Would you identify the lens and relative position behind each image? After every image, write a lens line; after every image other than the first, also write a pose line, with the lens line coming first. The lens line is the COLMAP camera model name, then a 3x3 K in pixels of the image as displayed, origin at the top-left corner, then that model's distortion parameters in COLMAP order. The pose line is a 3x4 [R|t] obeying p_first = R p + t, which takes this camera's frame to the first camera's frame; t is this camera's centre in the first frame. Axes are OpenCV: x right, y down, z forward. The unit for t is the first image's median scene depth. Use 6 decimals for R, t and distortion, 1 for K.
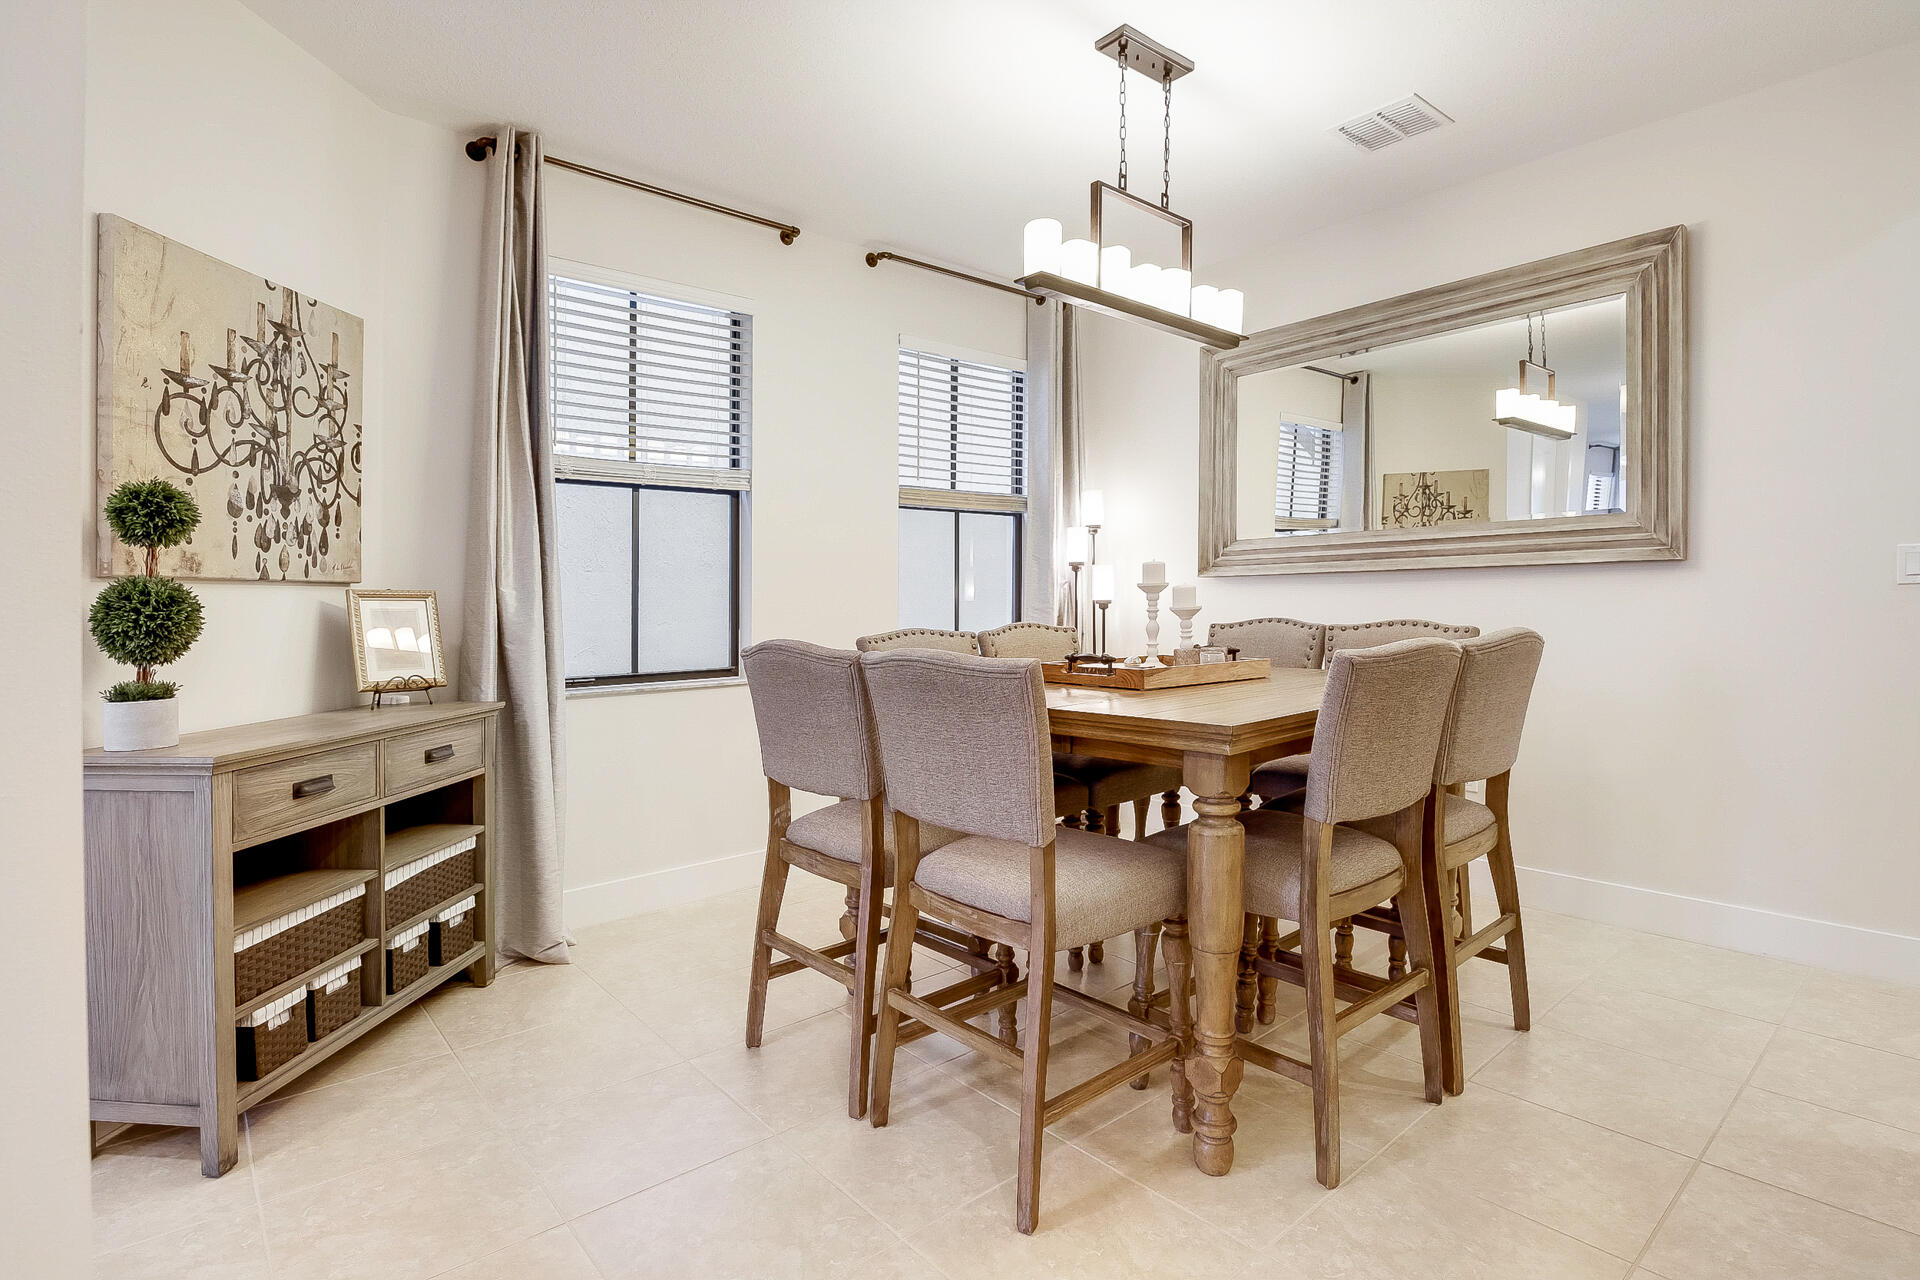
lens RADIAL K [[944.9, 0, 955.3], [0, 944.9, 641.3], [0, 0, 1]] dist [-0.007812, -0.002073]
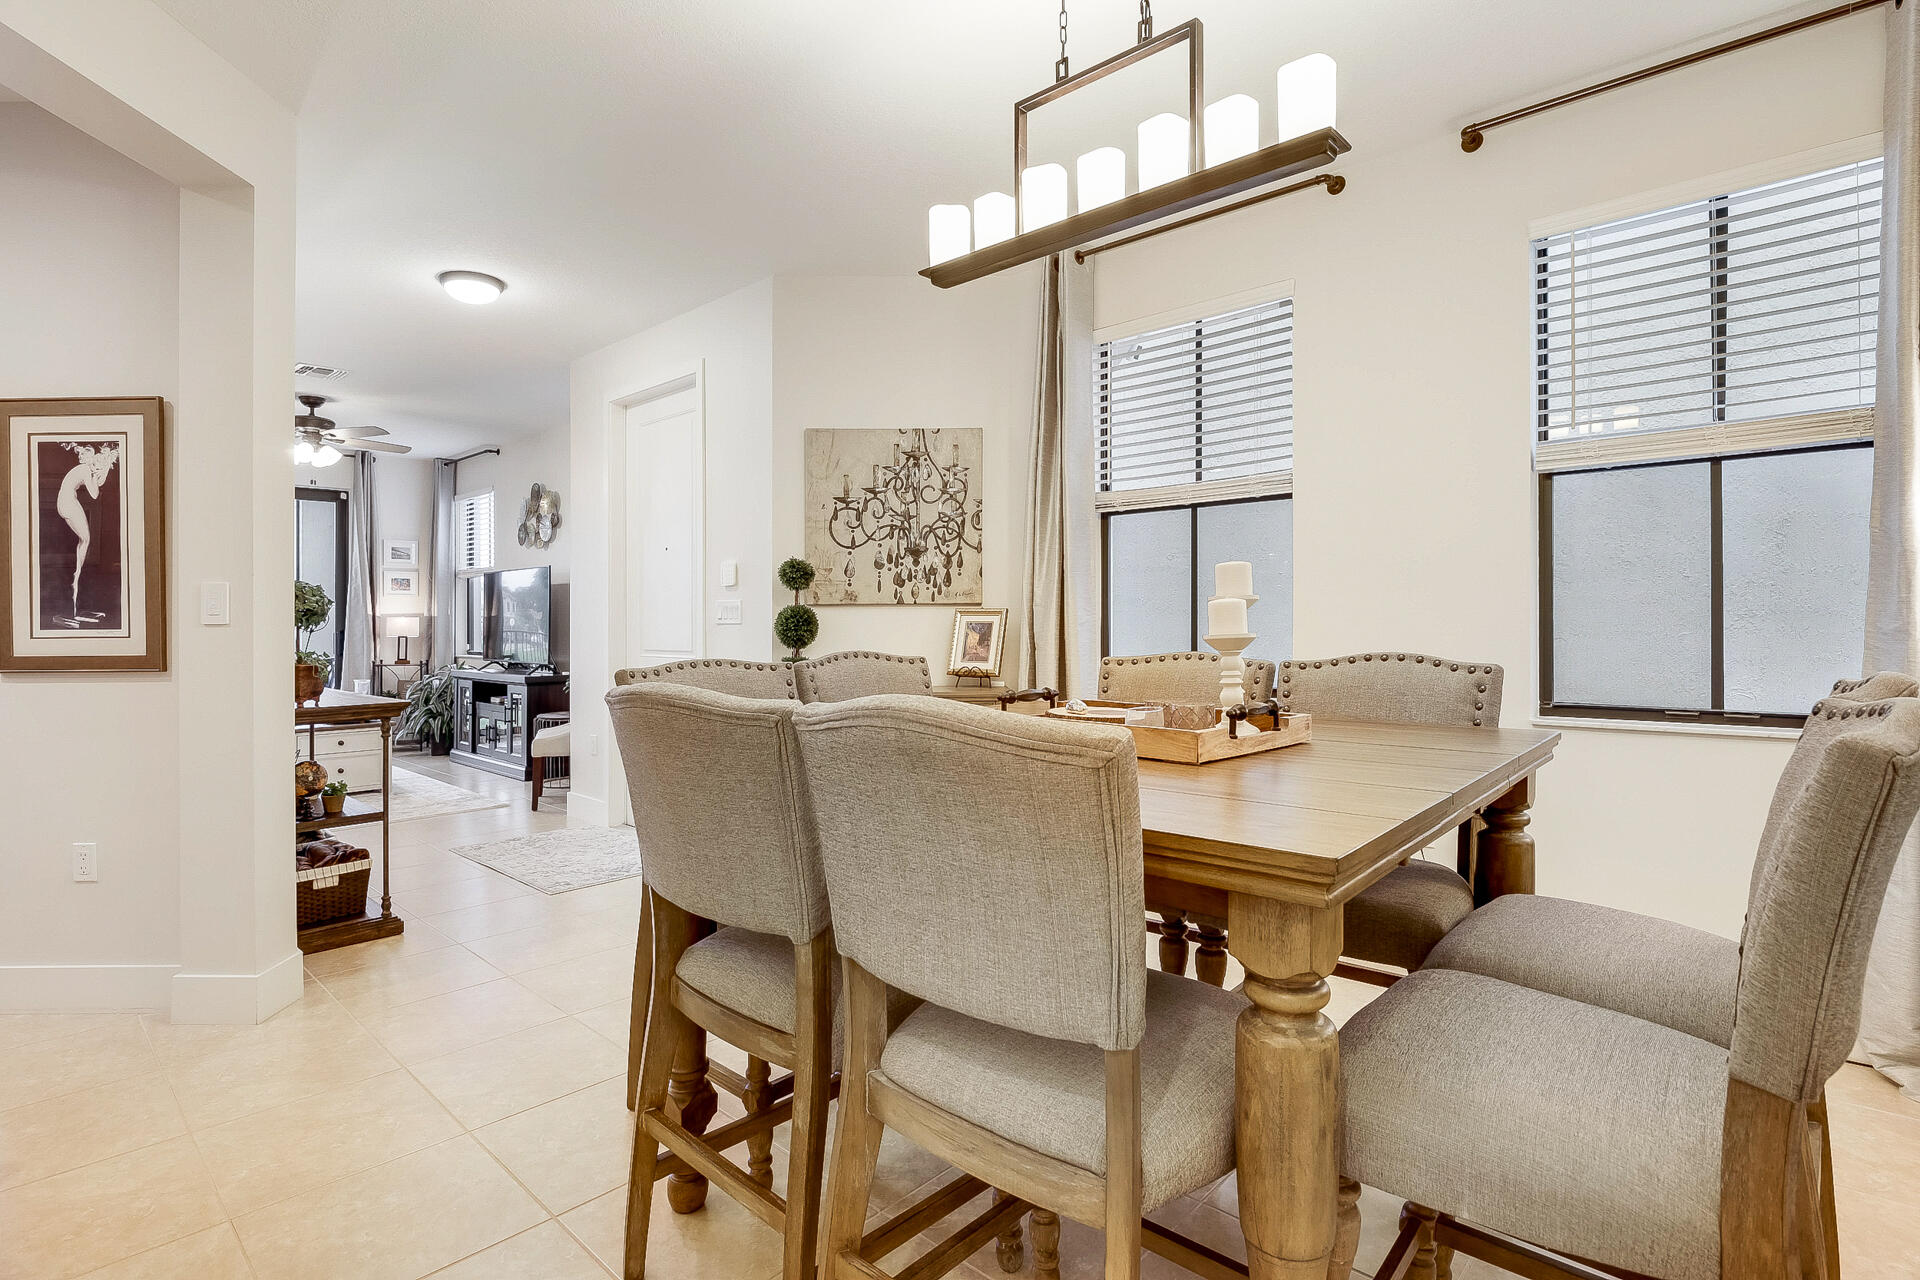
lens RADIAL K [[980.7, 0, 962.4], [0, 980.7, 642.0], [0, 0, 1]] dist [0.005893, 0.000281]
pose [[0.102221, 0.029771, -0.994316, 1.030494], [-0.038540, 0.998920, 0.025947, -0.045203], [0.994015, 0.035669, 0.103258, 0.904224]]
